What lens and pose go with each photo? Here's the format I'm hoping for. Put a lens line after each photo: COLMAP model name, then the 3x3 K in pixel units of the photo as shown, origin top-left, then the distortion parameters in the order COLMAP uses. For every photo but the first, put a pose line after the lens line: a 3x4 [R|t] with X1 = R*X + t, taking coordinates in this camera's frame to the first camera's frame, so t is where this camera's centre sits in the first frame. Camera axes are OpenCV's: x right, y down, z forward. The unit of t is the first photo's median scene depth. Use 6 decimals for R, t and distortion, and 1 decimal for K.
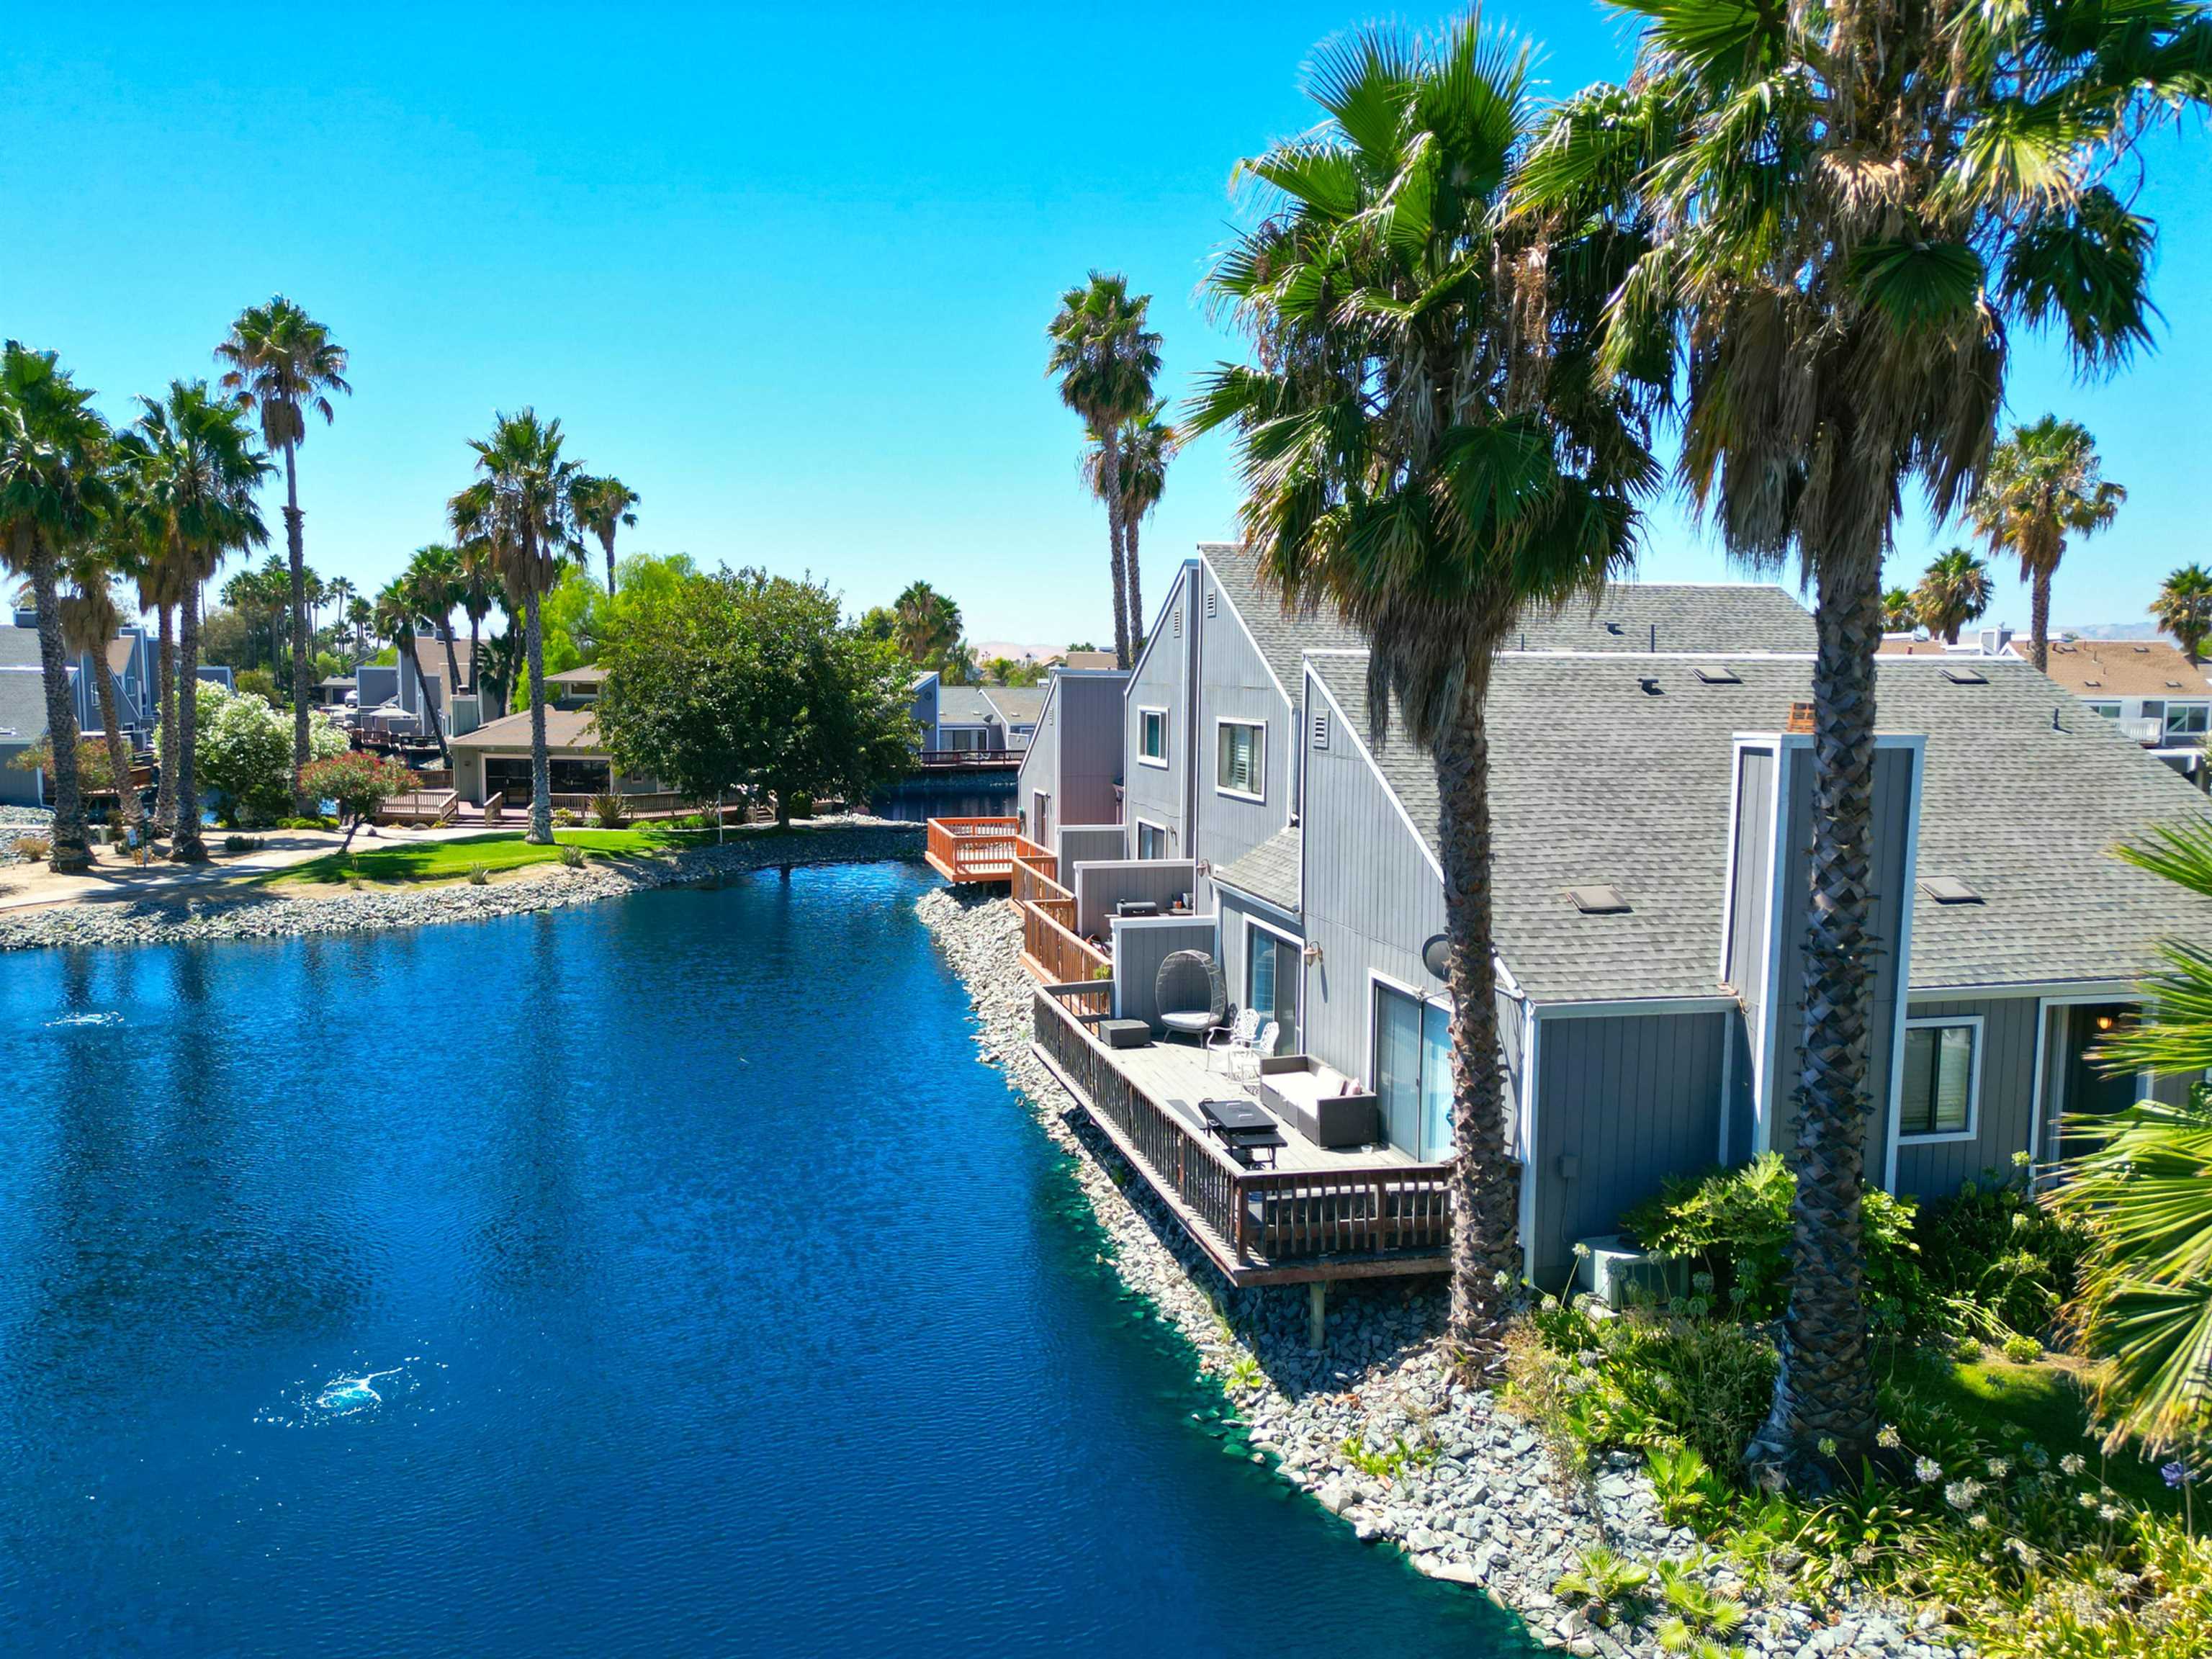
lens RADIAL K [[1574.0, 0, 1096.3], [0, 1574.0, 827.1], [0, 0, 1]] dist [0.071712, -0.074885]
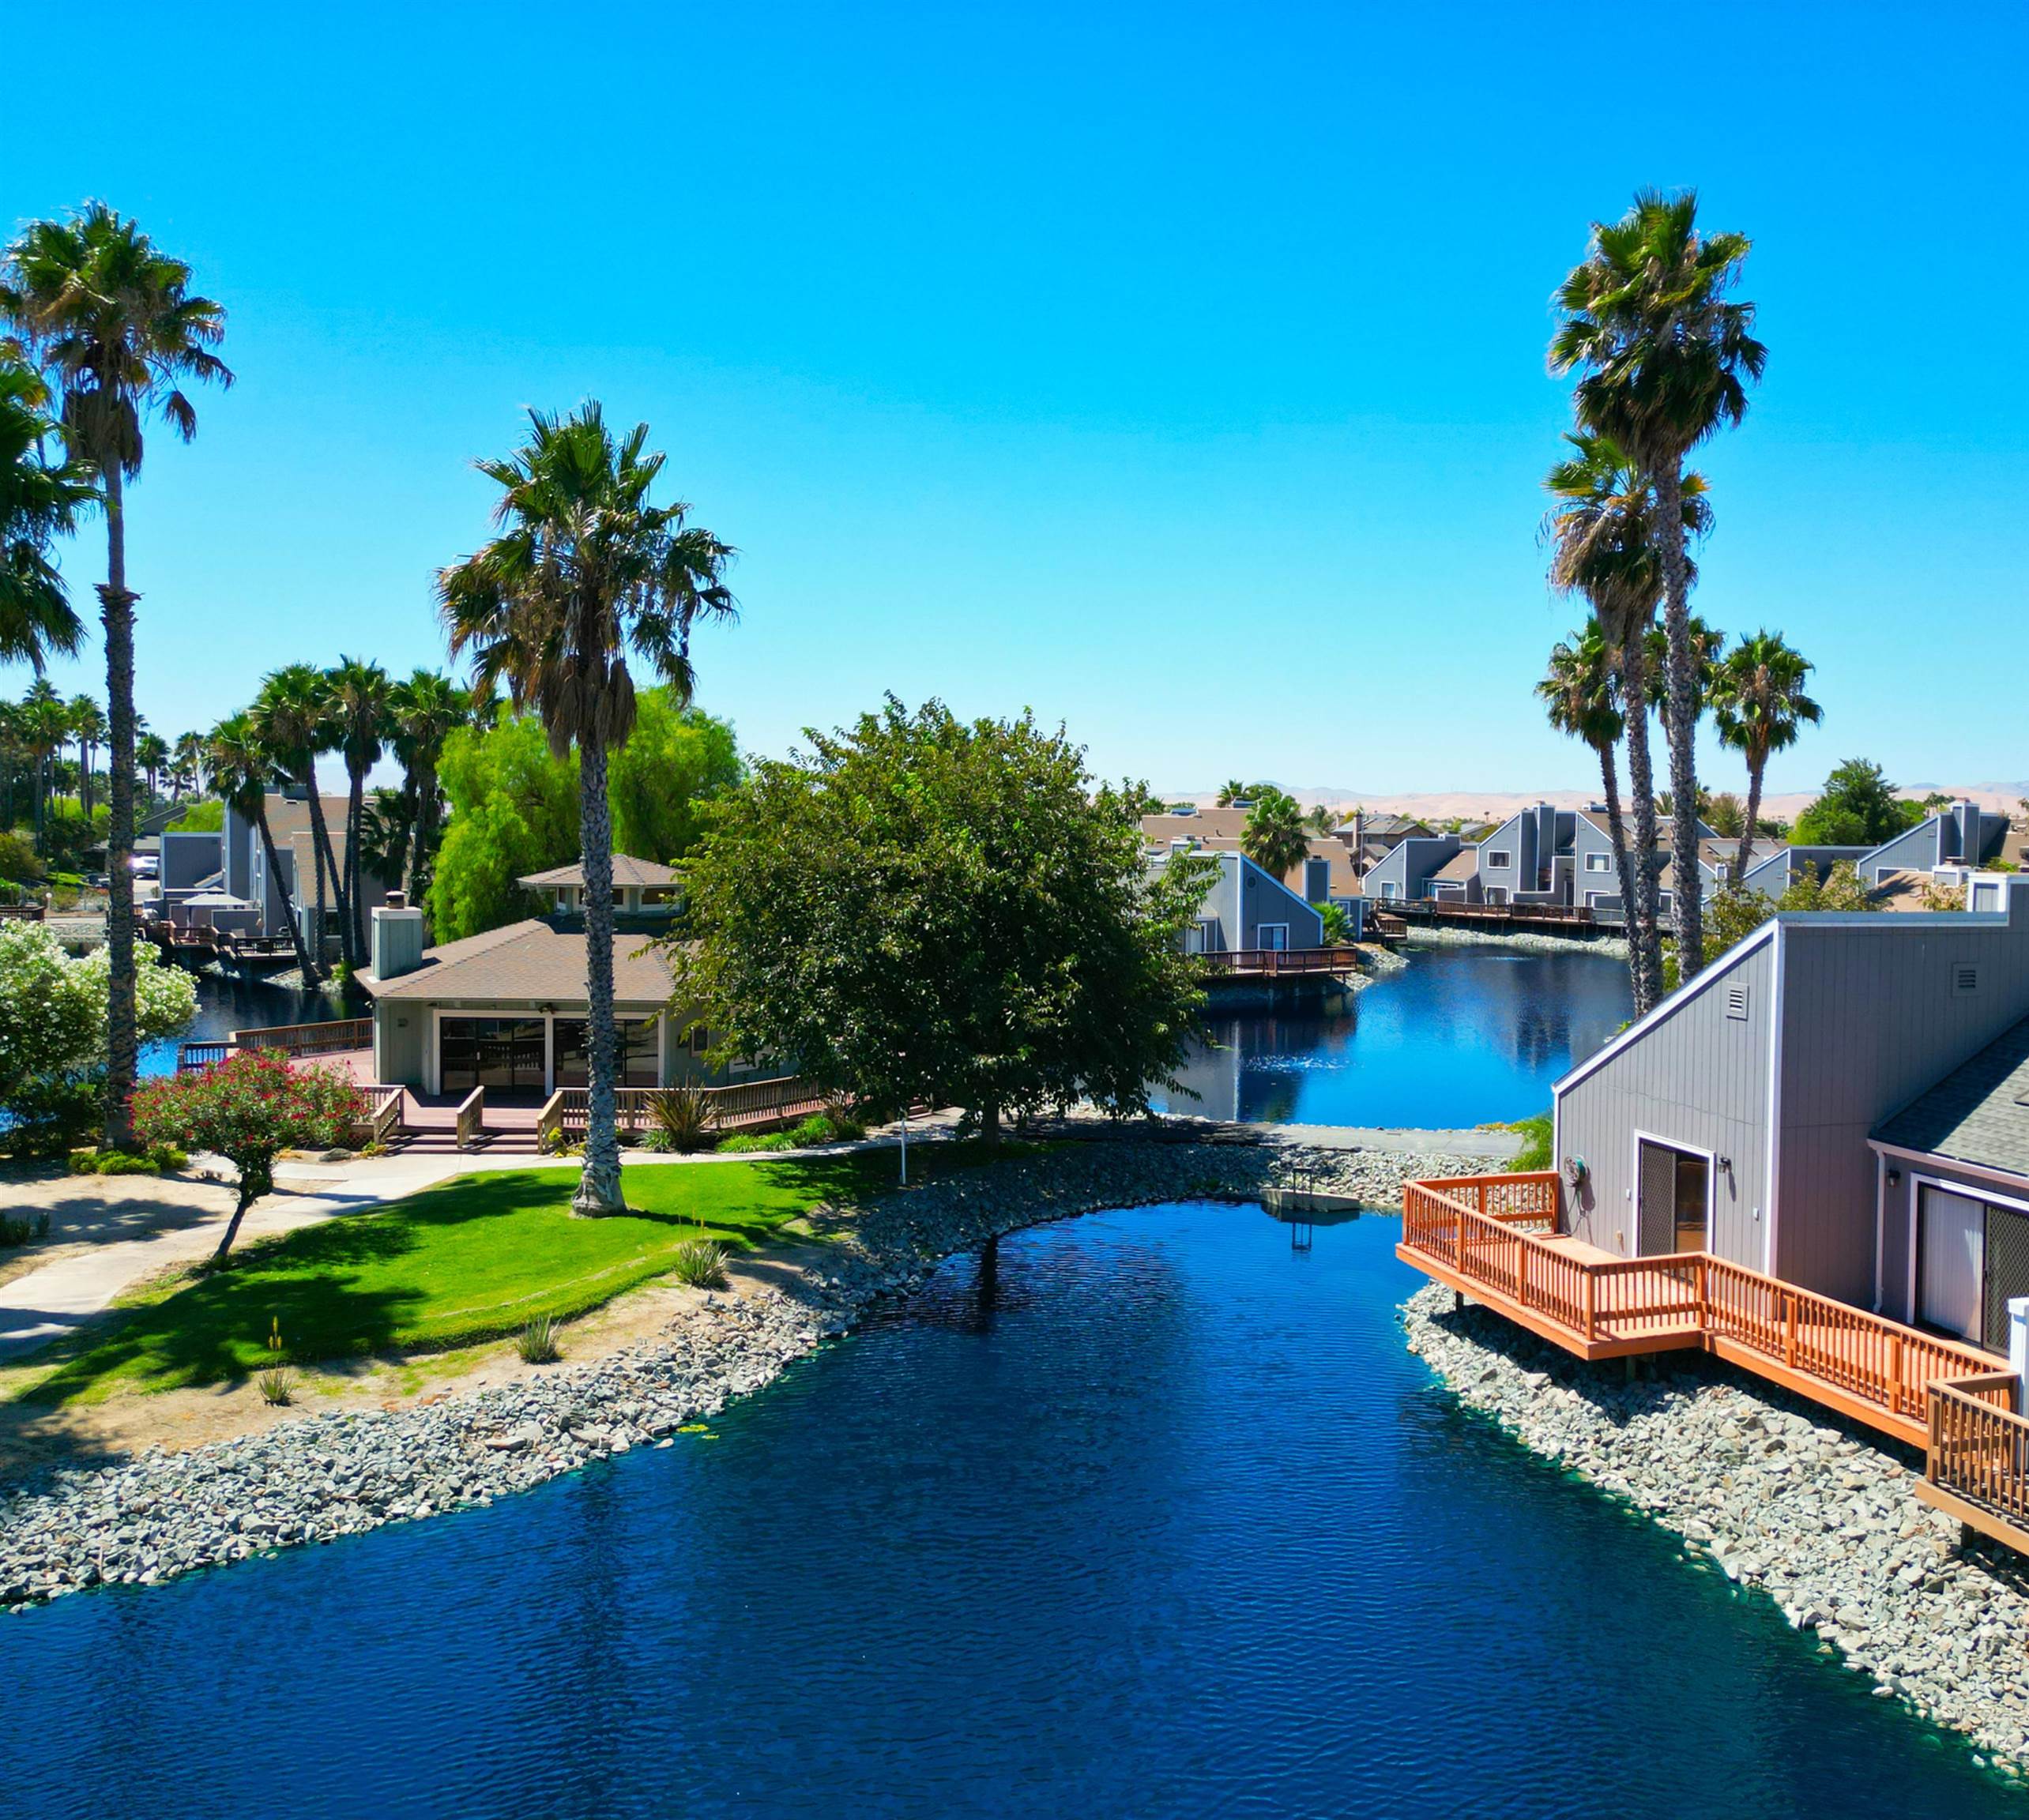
lens RADIAL K [[1711.9, 0, 1187.2], [0, 1711.9, 900.6], [0, 0, 1]] dist [0.066870, -0.062521]
pose [[0.993404, -0.000598, 0.114668, -0.265843], [0.006506, 0.998669, -0.051158, -0.076227], [-0.114485, 0.051566, 0.992086, 0.476172]]
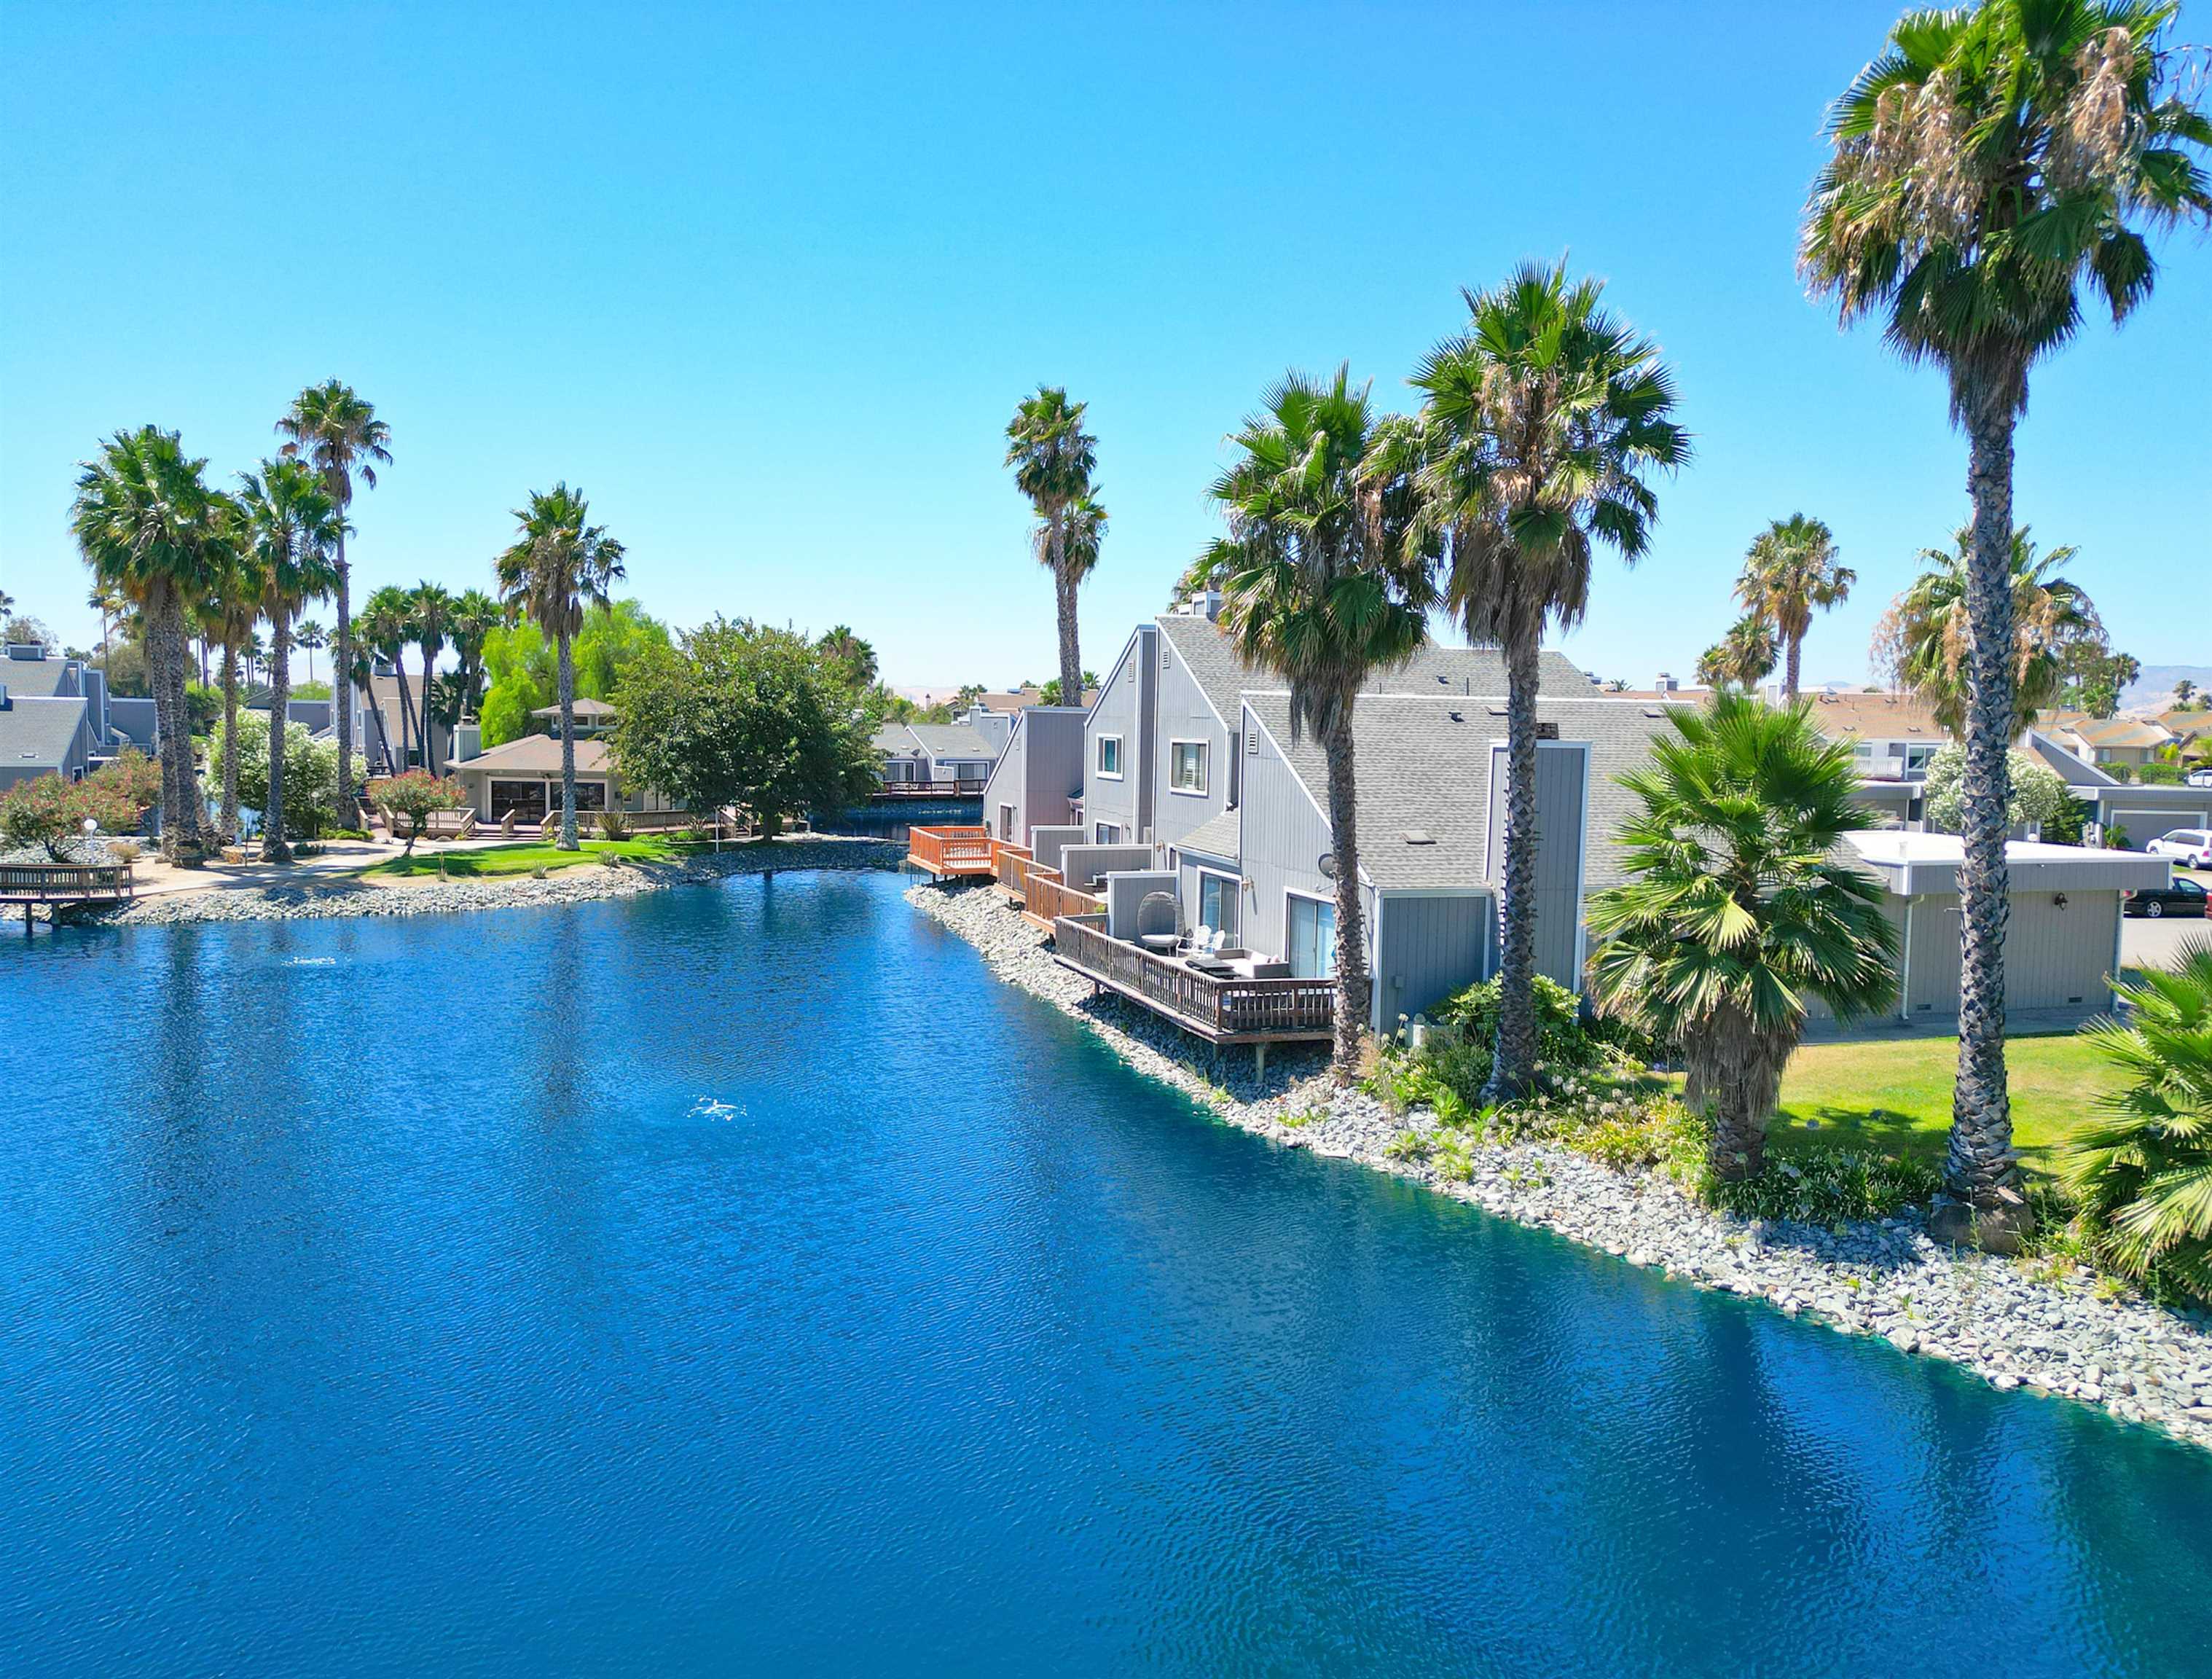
lens RADIAL K [[1610.4, 0, 1106.0], [0, 1610.4, 839.5], [0, 0, 1]] dist [0.080484, -0.130939]
pose [[0.996575, 0.003308, 0.082628, -0.063753], [-0.001552, 0.999772, -0.021305, 0.032969], [-0.082680, 0.021104, 0.996353, -0.276554]]
